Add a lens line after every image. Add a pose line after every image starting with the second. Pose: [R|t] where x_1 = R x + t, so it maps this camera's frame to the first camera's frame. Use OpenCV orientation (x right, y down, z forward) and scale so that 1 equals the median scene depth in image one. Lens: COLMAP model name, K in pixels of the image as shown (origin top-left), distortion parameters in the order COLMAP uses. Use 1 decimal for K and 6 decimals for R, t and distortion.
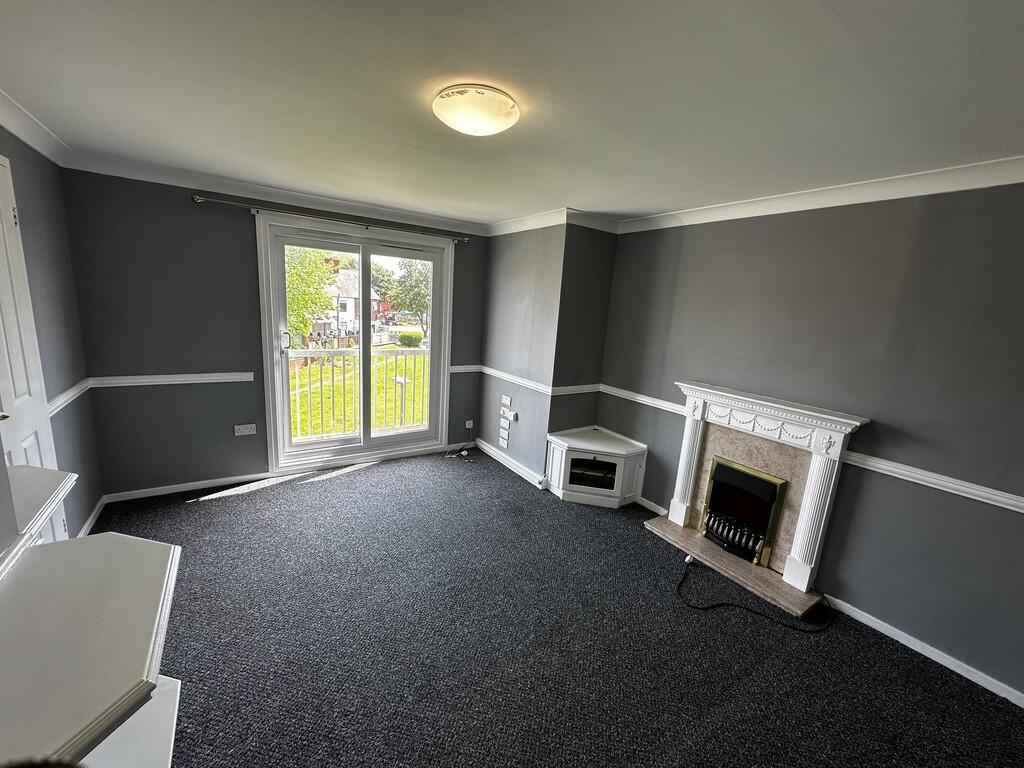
lens RADIAL K [[410.2, 0, 512.0], [0, 410.2, 384.0], [0, 0, 1]] dist [-0.000549, -0.000031]
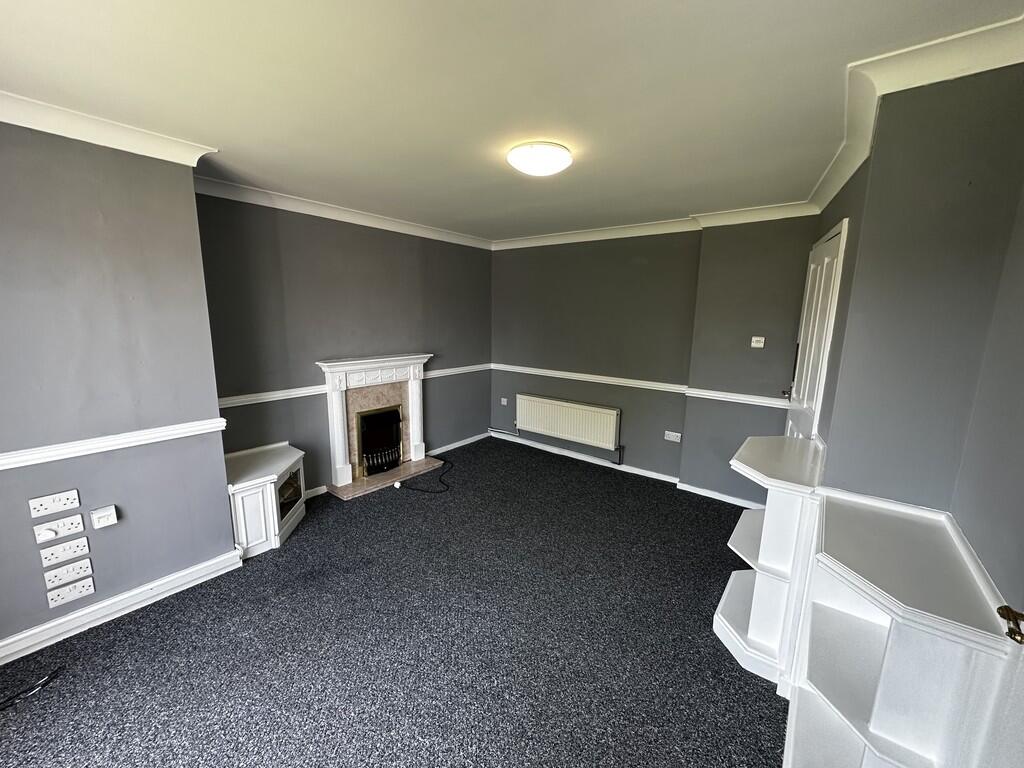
lens RADIAL K [[412.7, 0, 512.0], [0, 412.7, 384.0], [0, 0, 1]] dist [-0.001478, -0.000173]
pose [[-0.306691, -0.233861, 0.922632, -0.781736], [0.147141, 0.946043, 0.288707, -0.200053], [-0.940367, 0.224301, -0.255732, 0.852572]]
